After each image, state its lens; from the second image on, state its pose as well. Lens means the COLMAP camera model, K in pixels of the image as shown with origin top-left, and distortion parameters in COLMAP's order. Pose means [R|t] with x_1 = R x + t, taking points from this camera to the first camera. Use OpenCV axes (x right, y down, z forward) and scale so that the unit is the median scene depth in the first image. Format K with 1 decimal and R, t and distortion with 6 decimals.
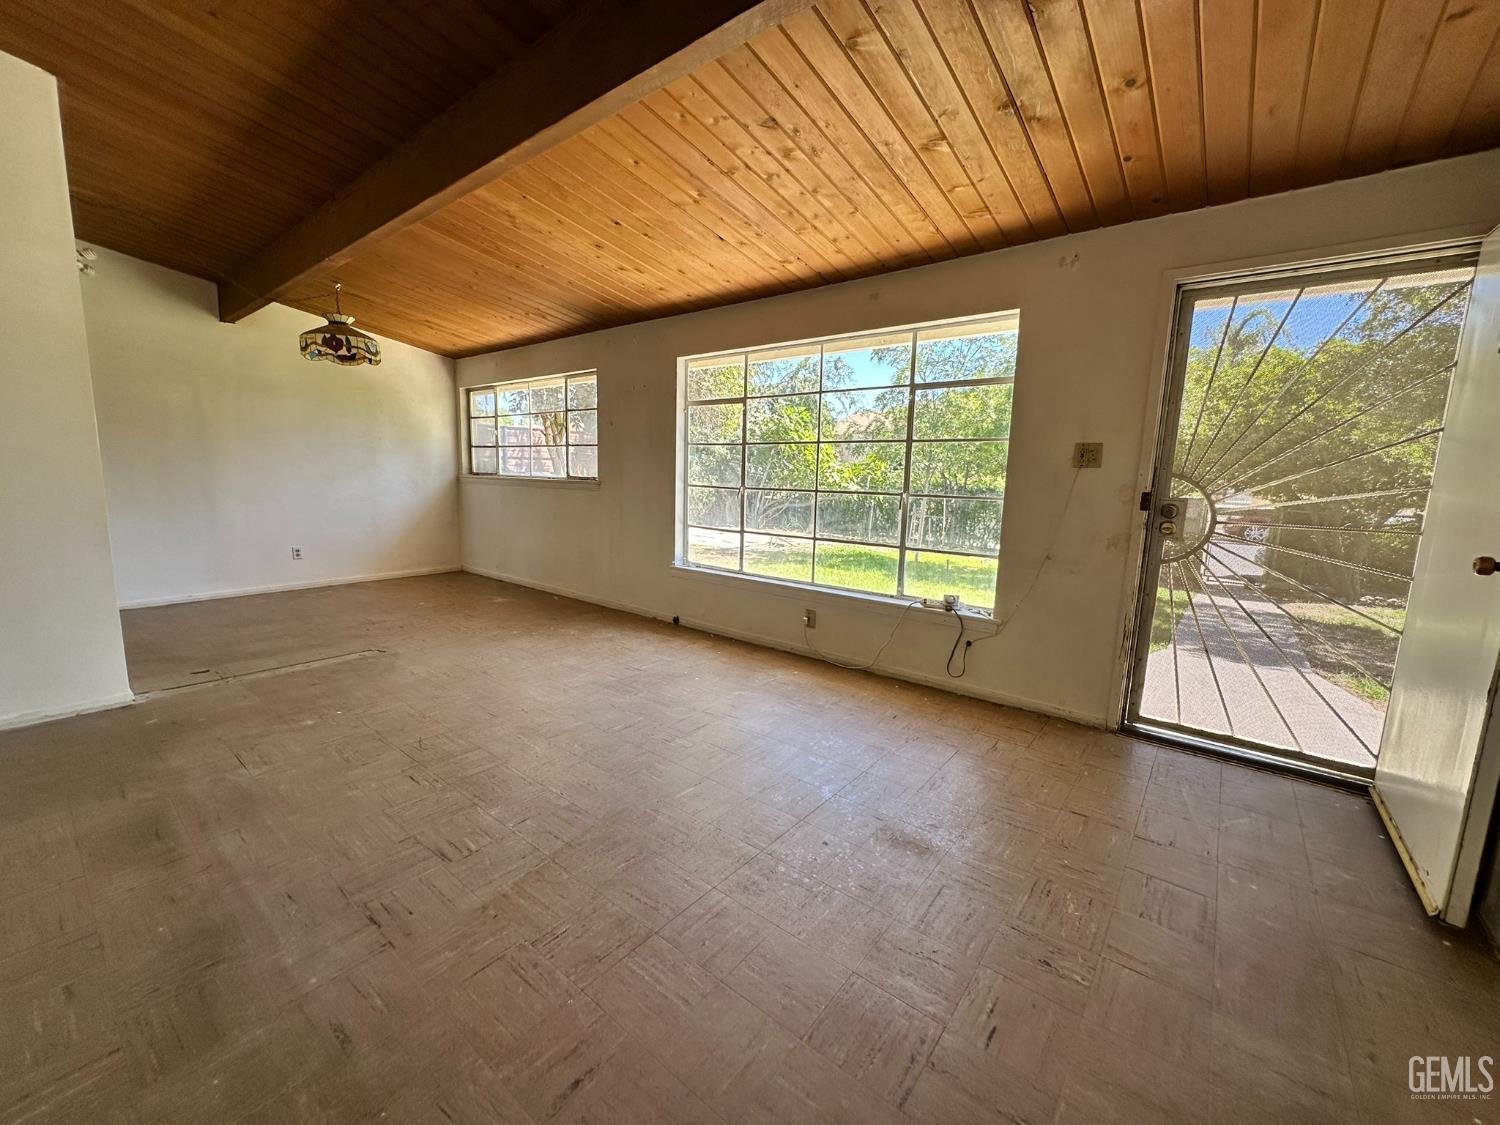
lens RADIAL K [[599.7, 0, 747.8], [0, 599.7, 560.5], [0, 0, 1]] dist [-0.001299, -0.000157]
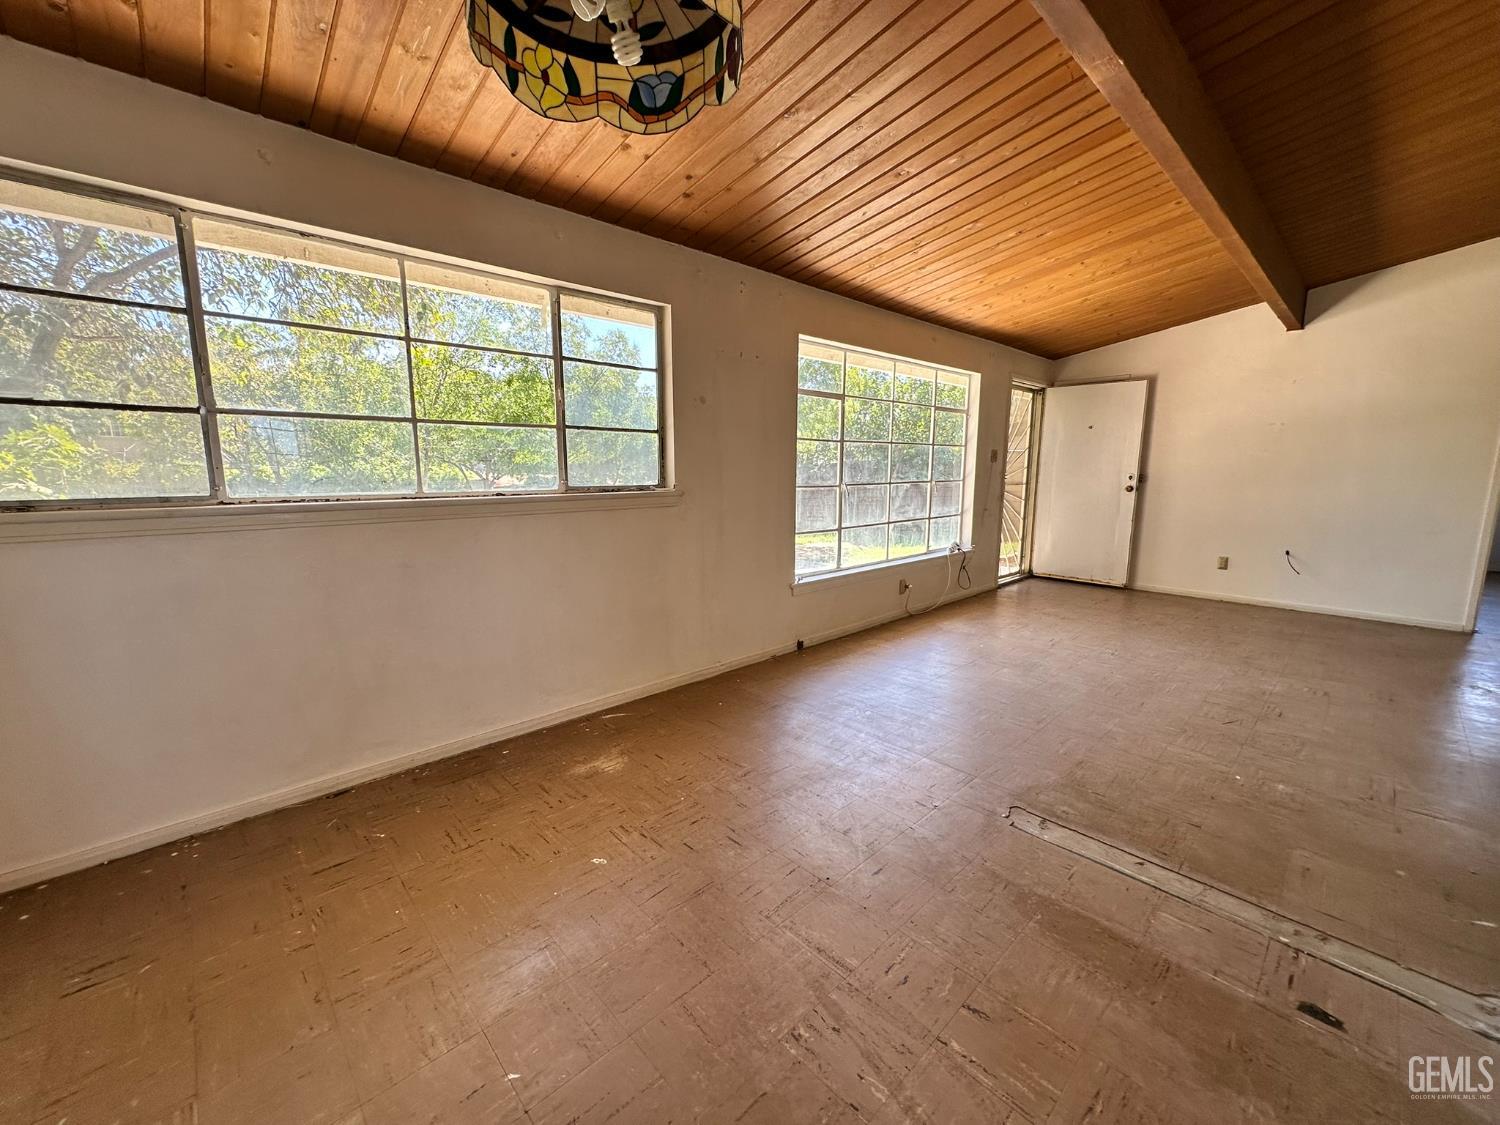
lens RADIAL K [[599.7, 0, 747.8], [0, 599.7, 560.5], [0, 0, 1]] dist [-0.001299, -0.000157]
pose [[0.139369, -0.178187, 0.974077, -1.131854], [0.148928, 0.976260, 0.157278, -0.196822], [-0.978977, 0.123148, 0.162598, 1.105864]]
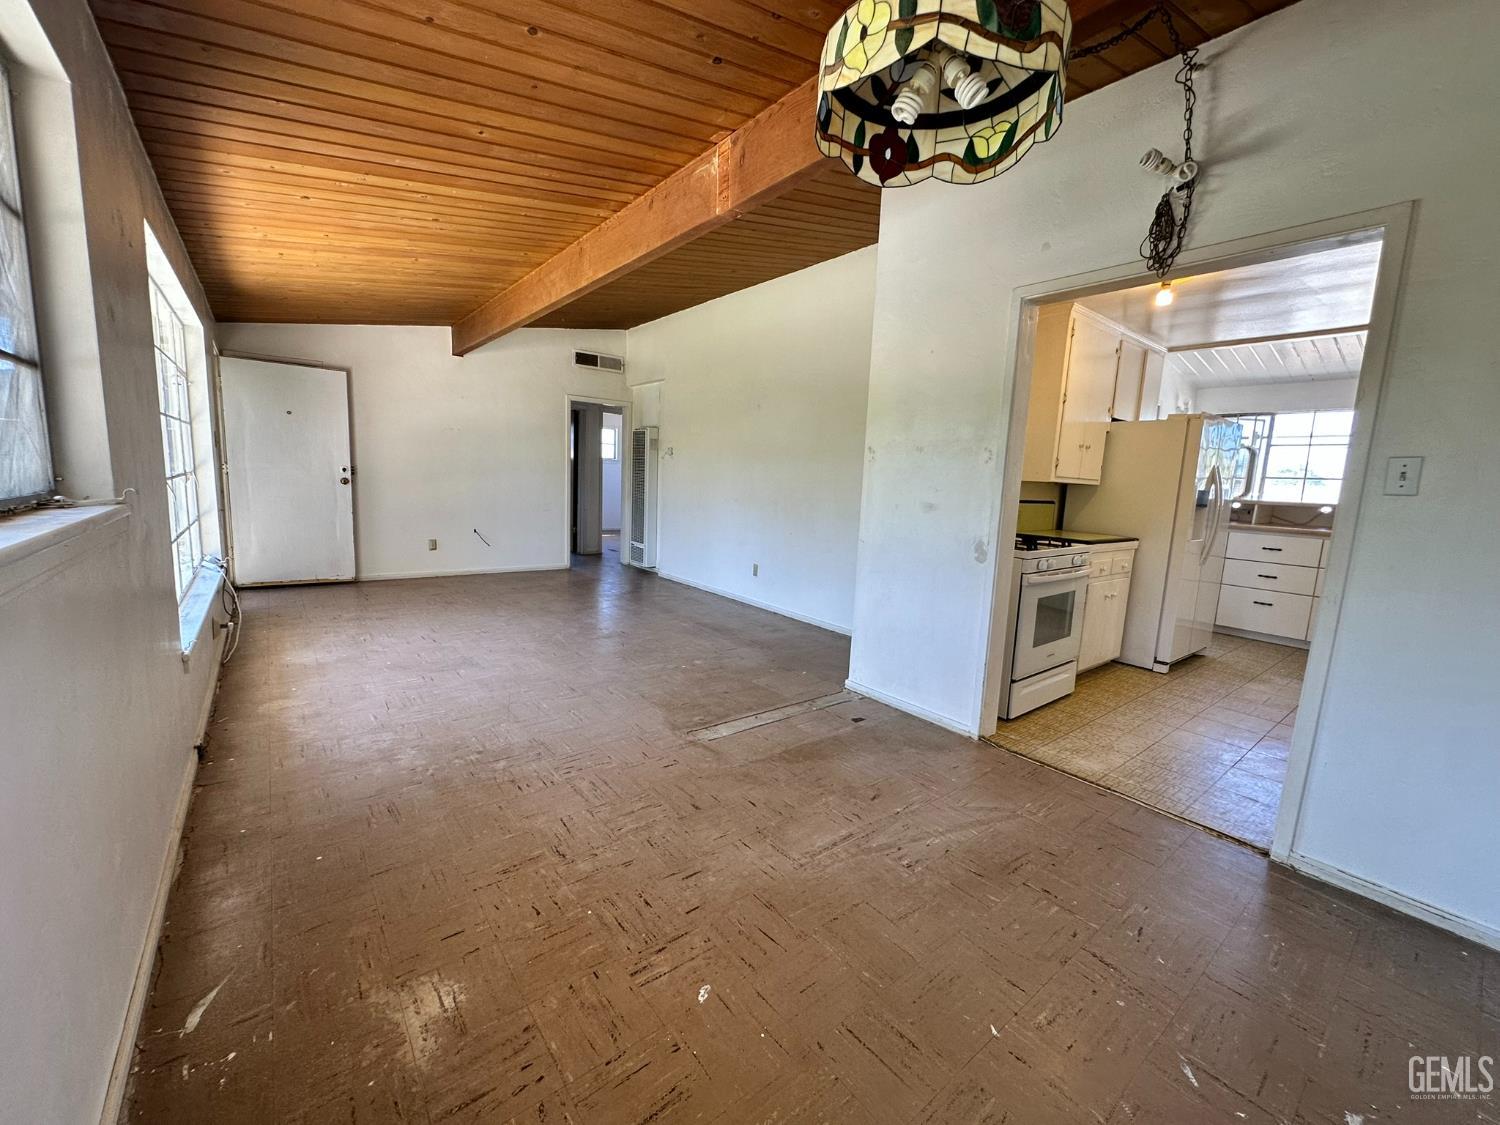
lens RADIAL K [[599.7, 0, 747.8], [0, 599.7, 560.5], [0, 0, 1]] dist [-0.001299, -0.000157]
pose [[-0.972136, -0.099289, 0.212354, -0.802198], [-0.035441, 0.957709, 0.285547, -0.263247], [-0.231725, 0.270064, -0.934542, 1.593458]]
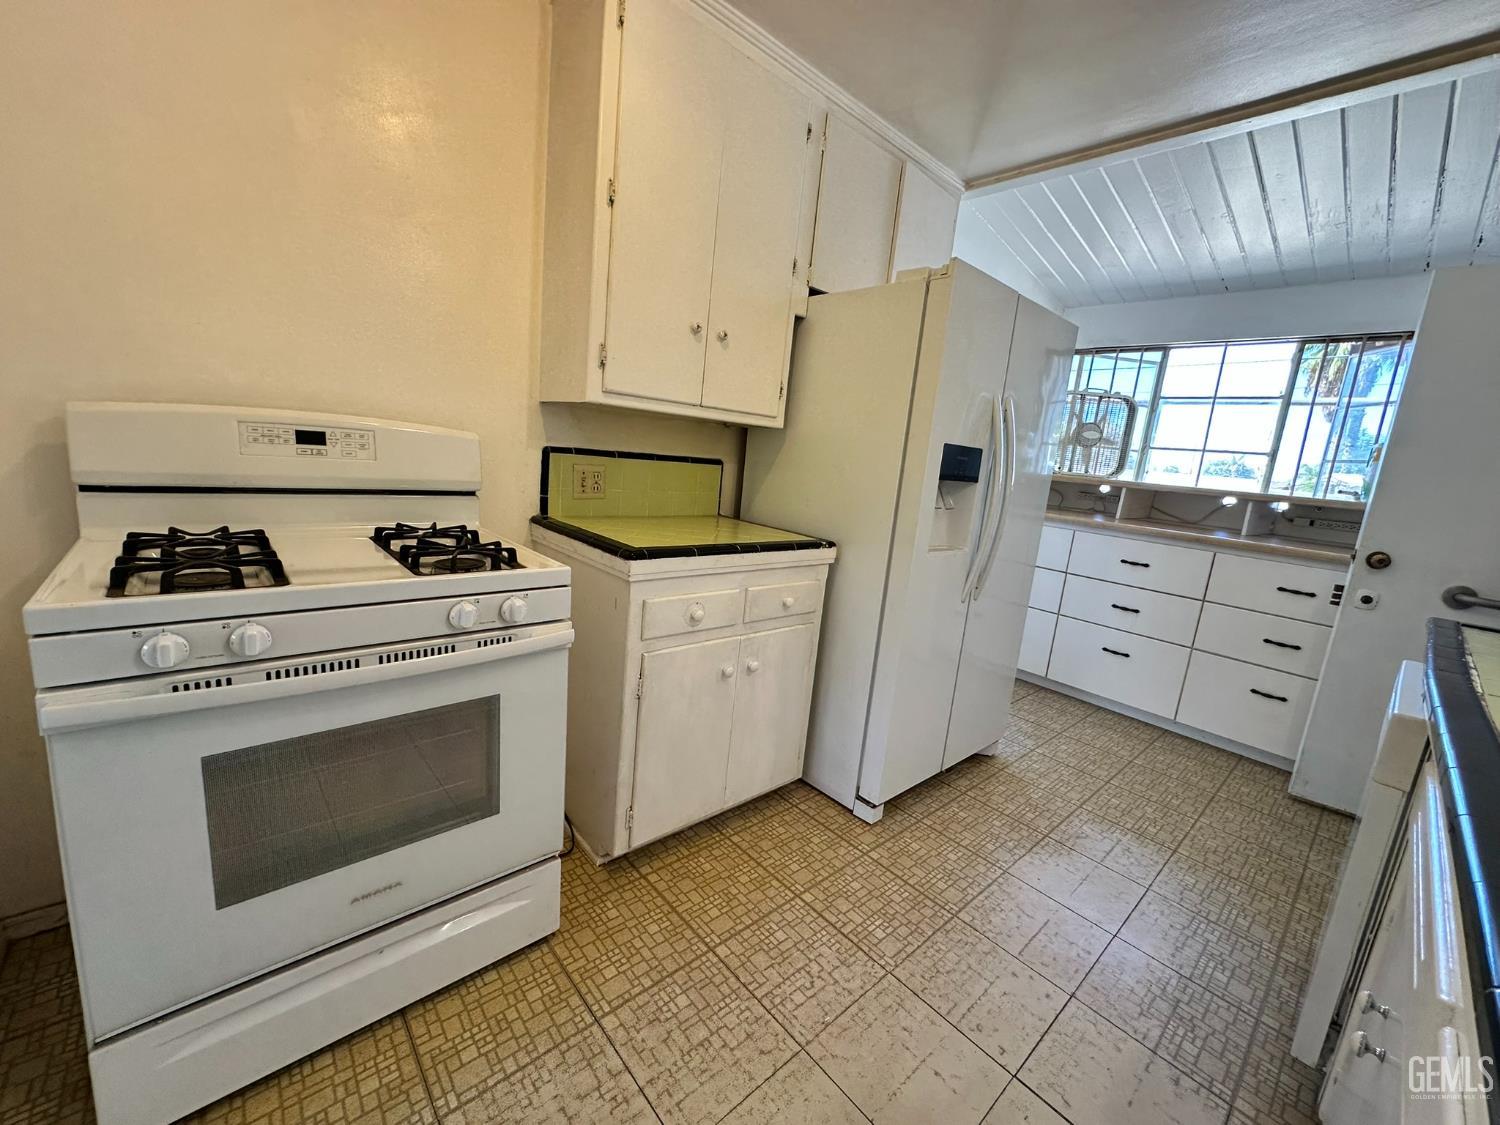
lens RADIAL K [[599.7, 0, 747.8], [0, 599.7, 560.5], [0, 0, 1]] dist [-0.001299, -0.000157]
pose [[-0.979541, -0.146190, 0.138305, -1.254782], [-0.093886, 0.939837, 0.328470, -0.164374], [-0.178003, 0.308765, -0.934333, 0.904546]]
